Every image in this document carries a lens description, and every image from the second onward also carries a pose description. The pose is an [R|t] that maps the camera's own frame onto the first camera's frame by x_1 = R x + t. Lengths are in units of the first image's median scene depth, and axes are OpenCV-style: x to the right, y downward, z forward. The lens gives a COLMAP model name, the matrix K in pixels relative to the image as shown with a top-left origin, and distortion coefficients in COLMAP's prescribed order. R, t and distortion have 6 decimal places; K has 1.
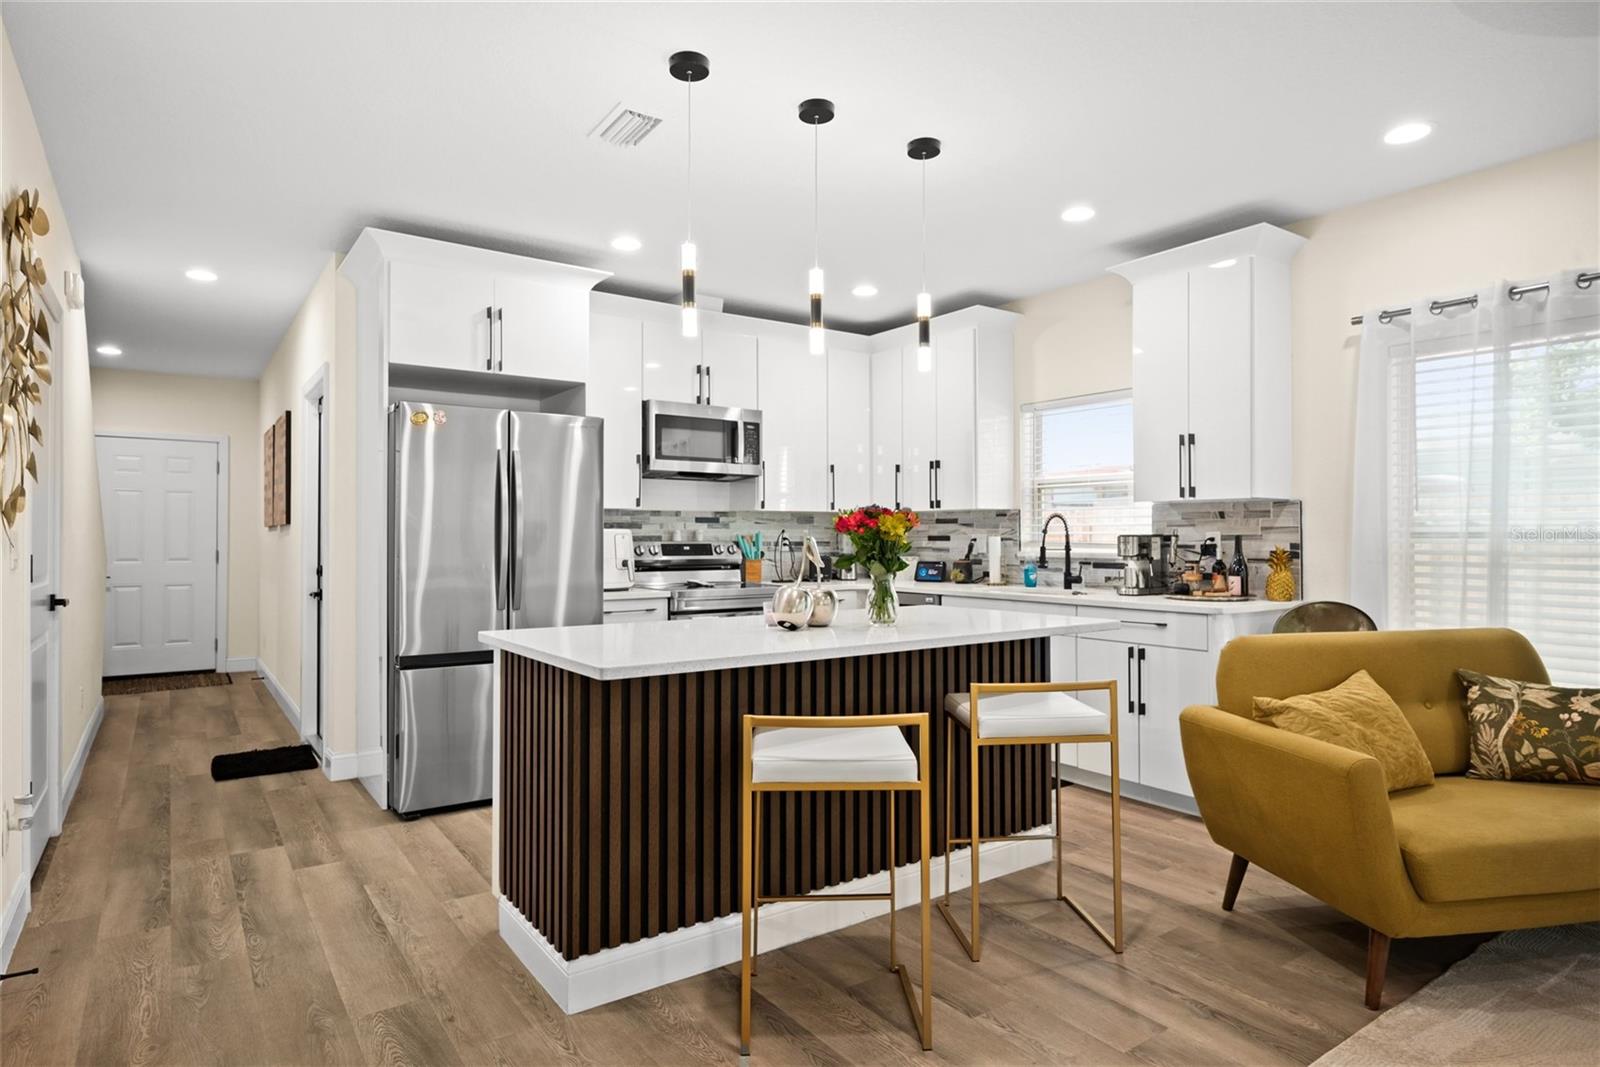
lens RADIAL K [[895.4, 0, 800.0], [0, 895.4, 533.5], [0, 0, 1]] dist [-0.001521, -0.000500]
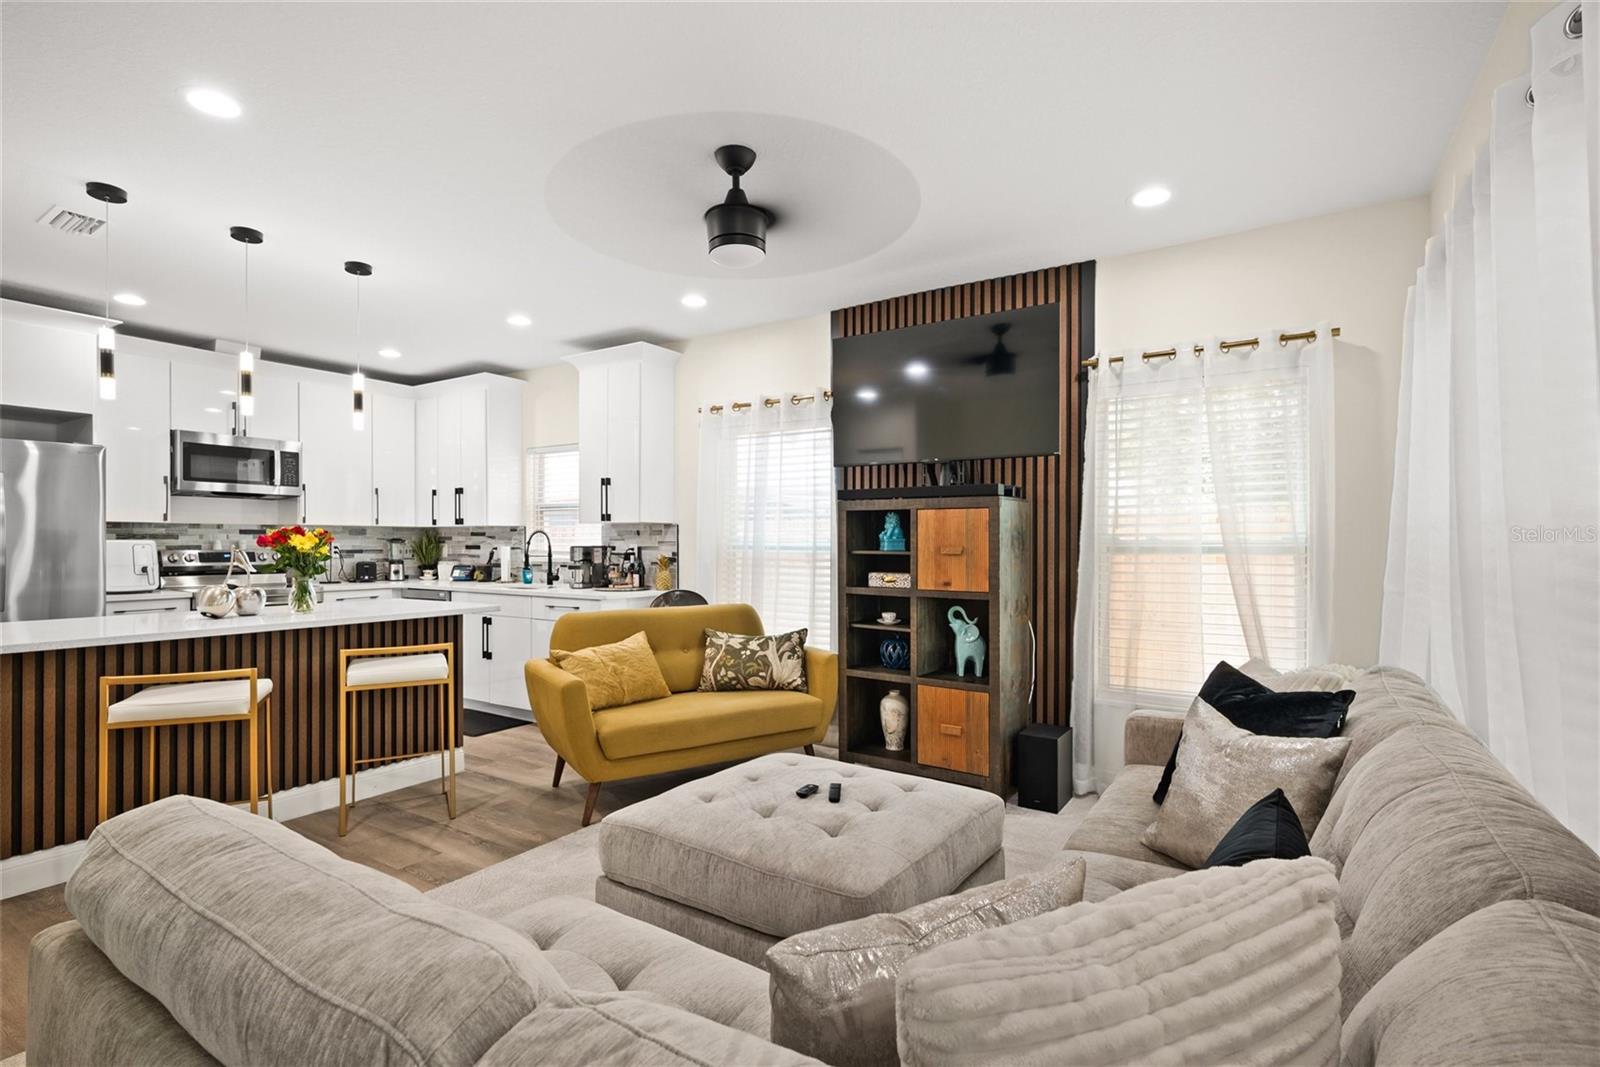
lens RADIAL K [[757.3, 0, 801.0], [0, 757.3, 547.6], [0, 0, 1]] dist [-0.001964, -0.000172]
pose [[0.927384, 0.000546, 0.374110, 0.248466], [-0.004806, 0.999934, 0.010454, -0.010497], [-0.374079, -0.011493, 0.927326, -0.255882]]
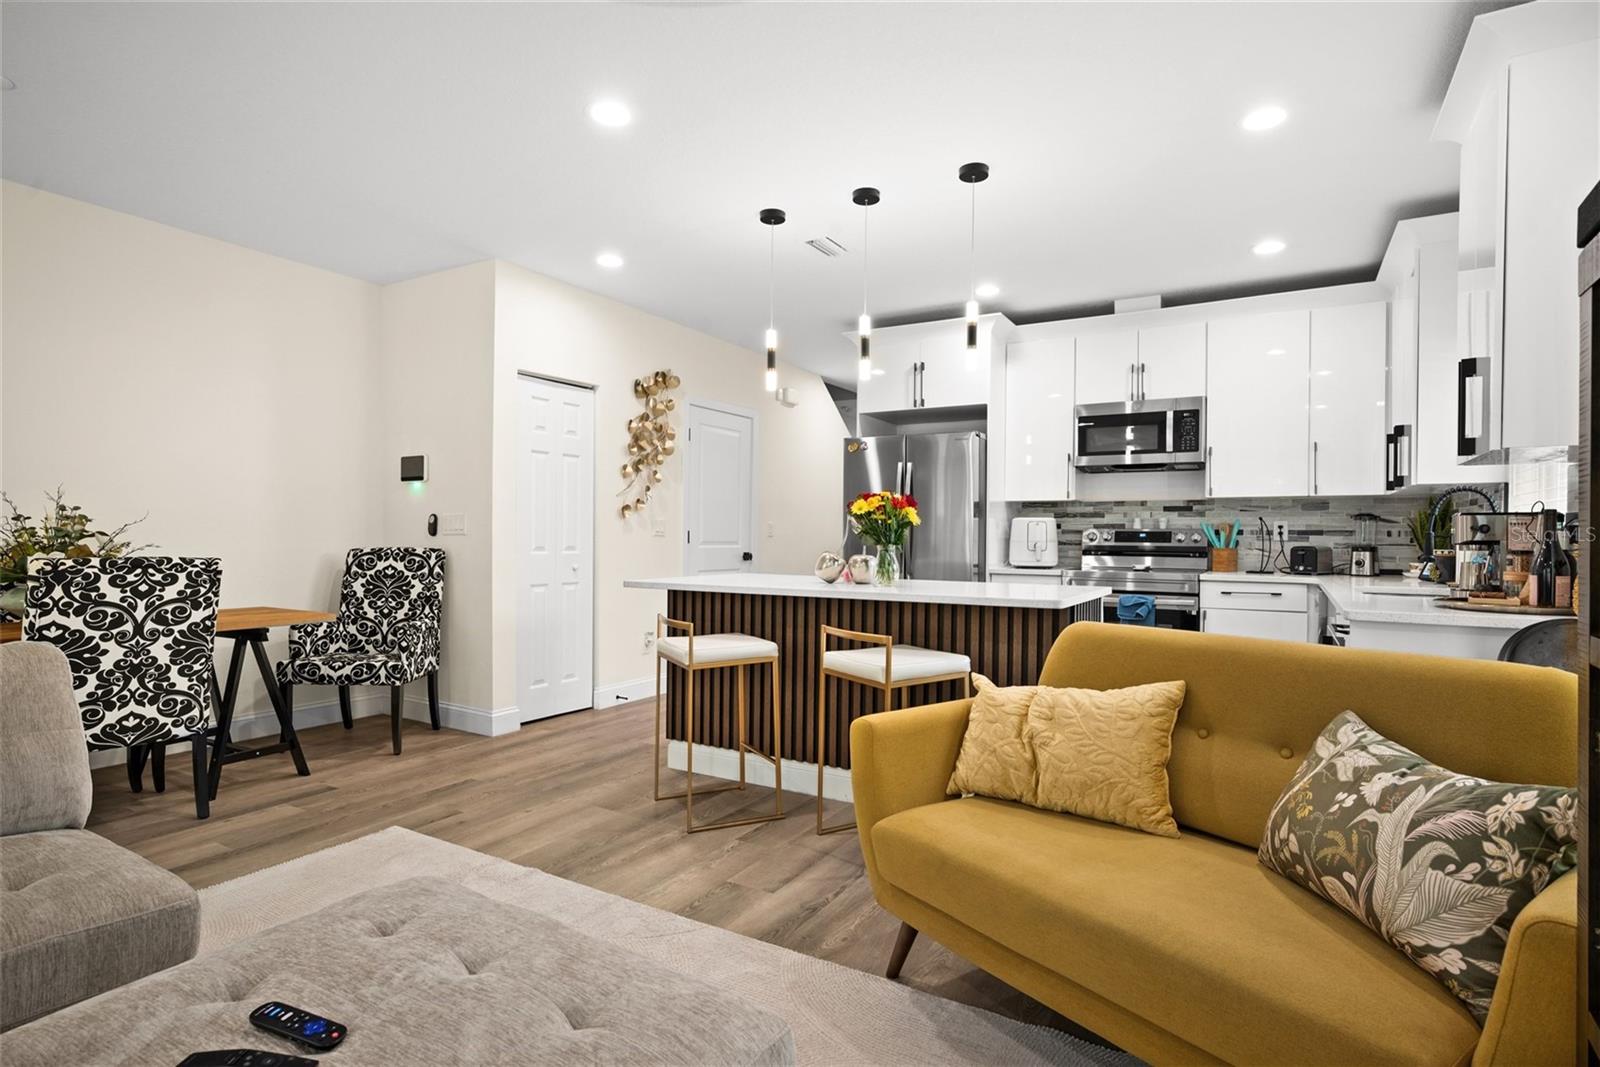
lens RADIAL K [[819.0, 0, 800.3], [0, 819.0, 544.1], [0, 0, 1]] dist [-0.001209, -0.000317]
pose [[0.410913, 0.013656, -0.911572, 0.735711], [-0.004306, 0.999906, 0.013038, 0.019508], [0.911664, -0.001433, 0.410933, 0.275670]]
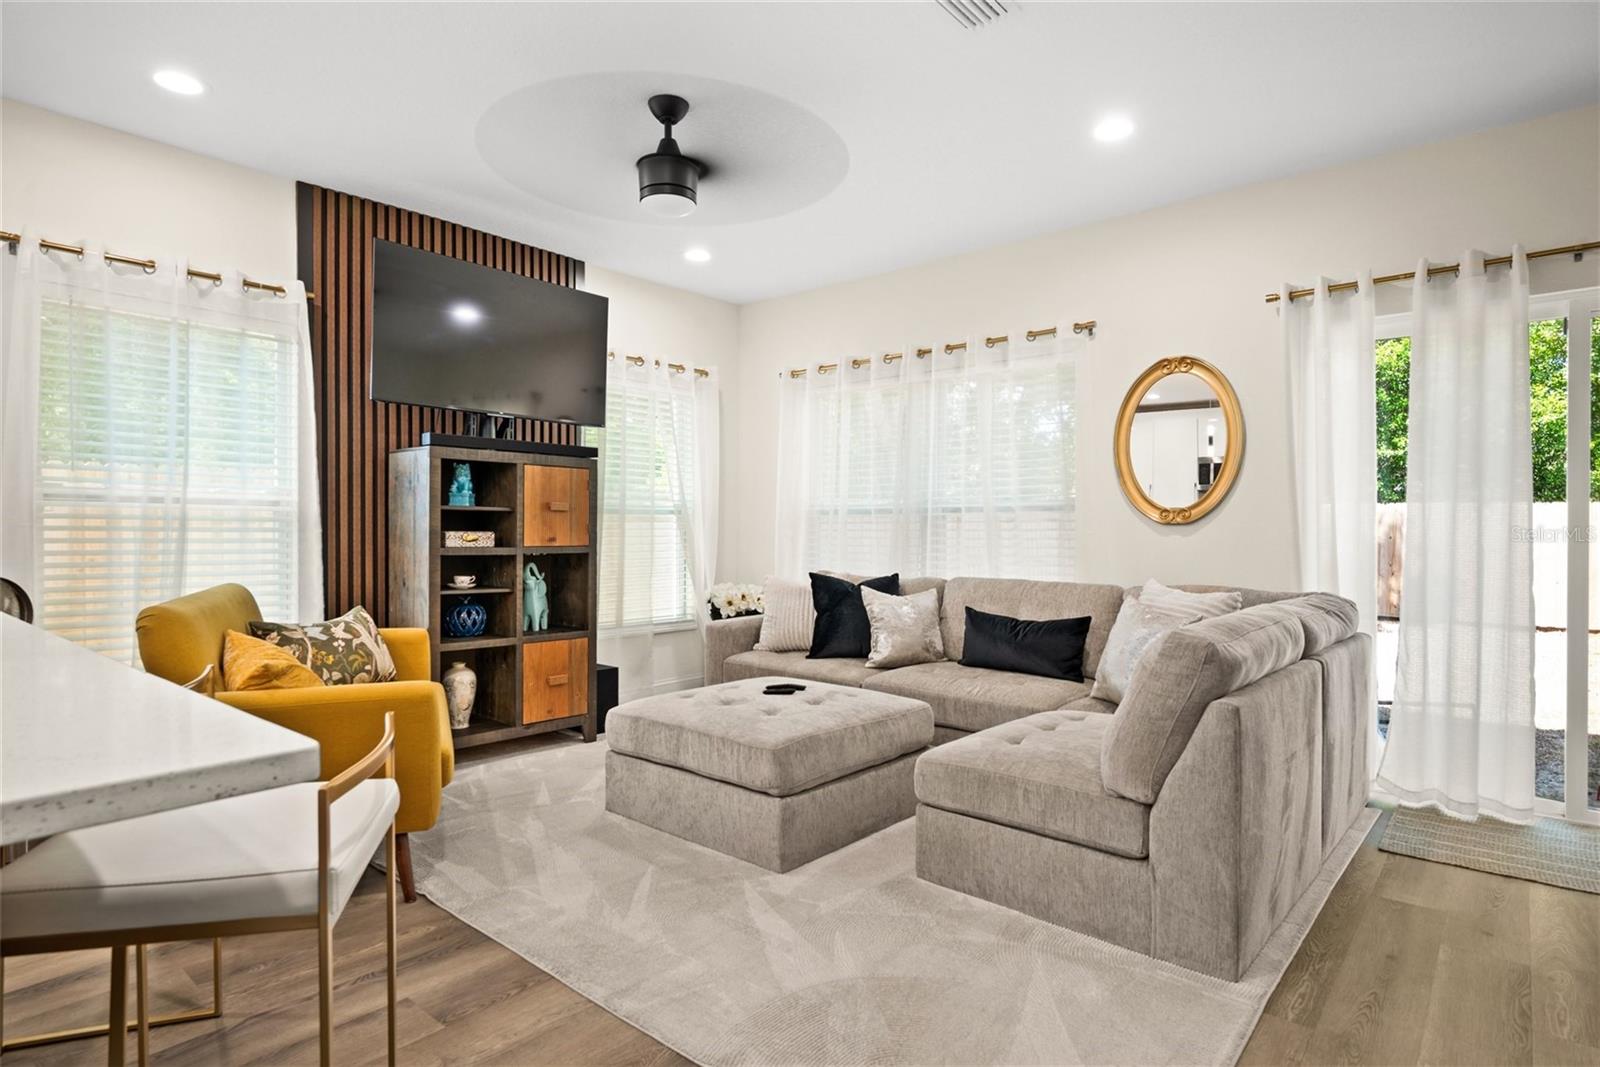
lens RADIAL K [[844.6, 0, 799.2], [0, 844.6, 541.6], [0, 0, 1]] dist [-0.003653, 0.001405]
pose [[-0.247082, -0.007674, 0.968964, -0.273676], [-0.003617, 0.999969, 0.006998, 0.031189], [-0.968988, -0.001776, -0.247102, 0.406891]]
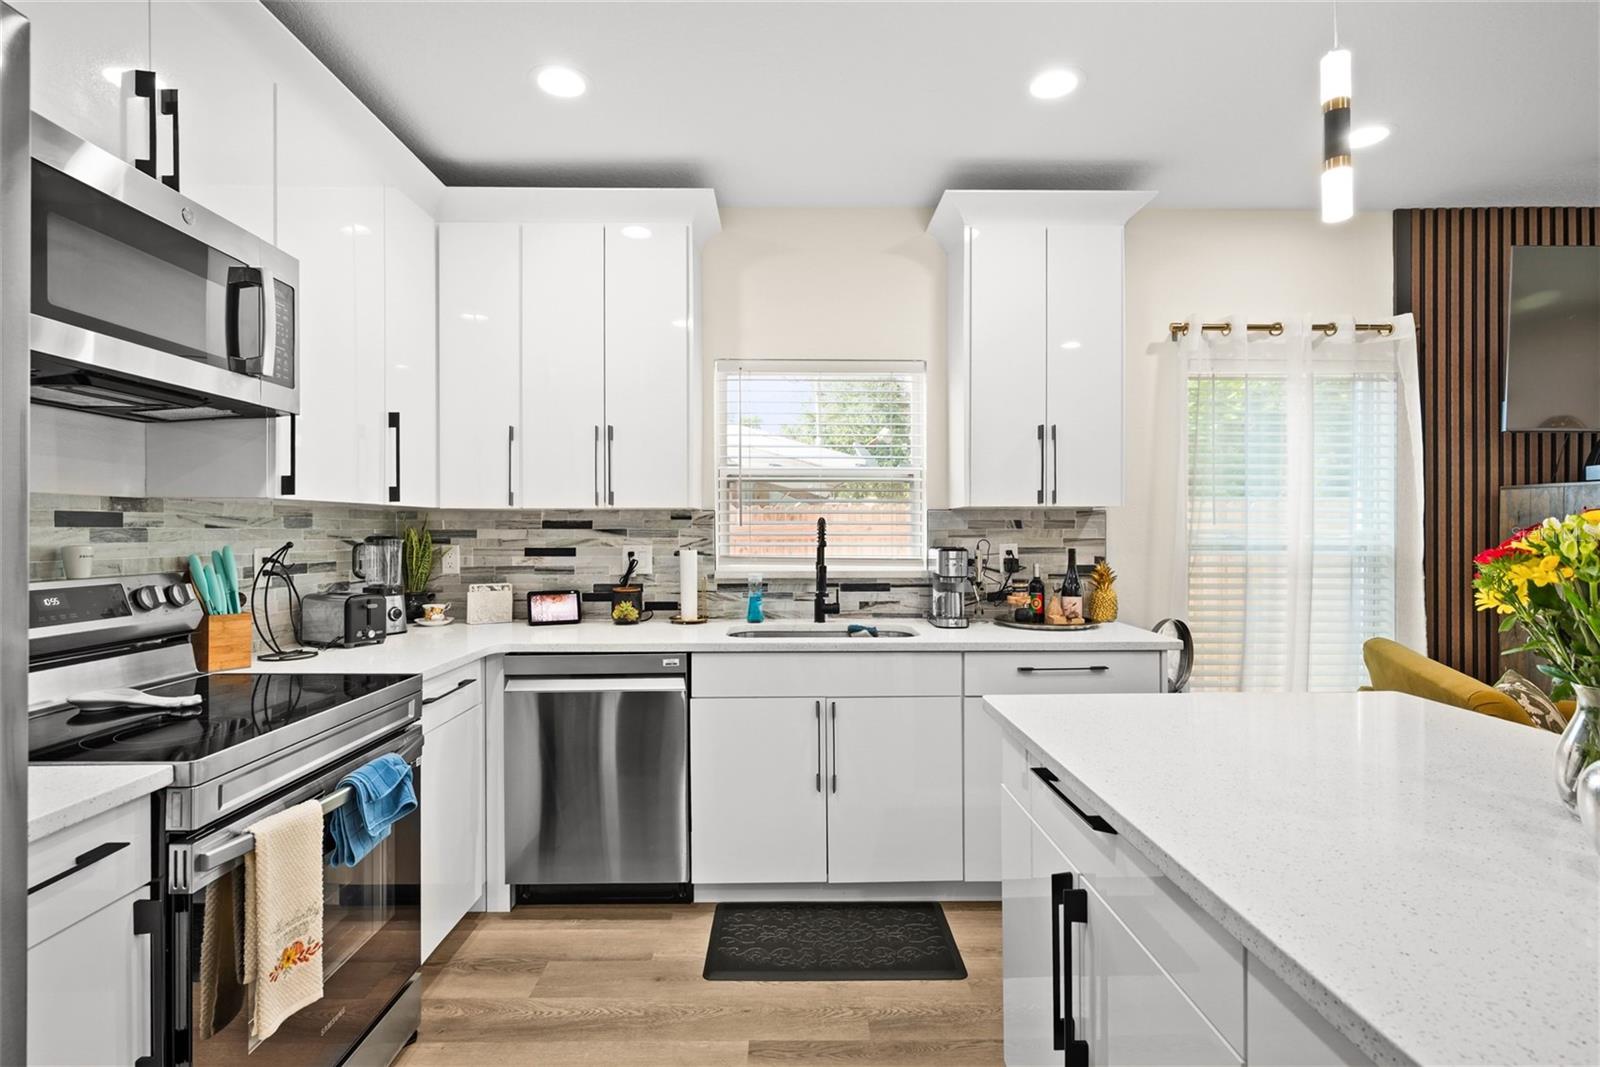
lens RADIAL K [[778.8, 0, 804.4], [0, 778.8, 527.7], [0, 0, 1]] dist [-0.000766, 0.000308]
pose [[0.559953, 0.002634, 0.828520, -0.259952], [-0.003896, 0.999992, -0.000546, -0.015997], [-0.828515, -0.002922, 0.559959, 0.737912]]
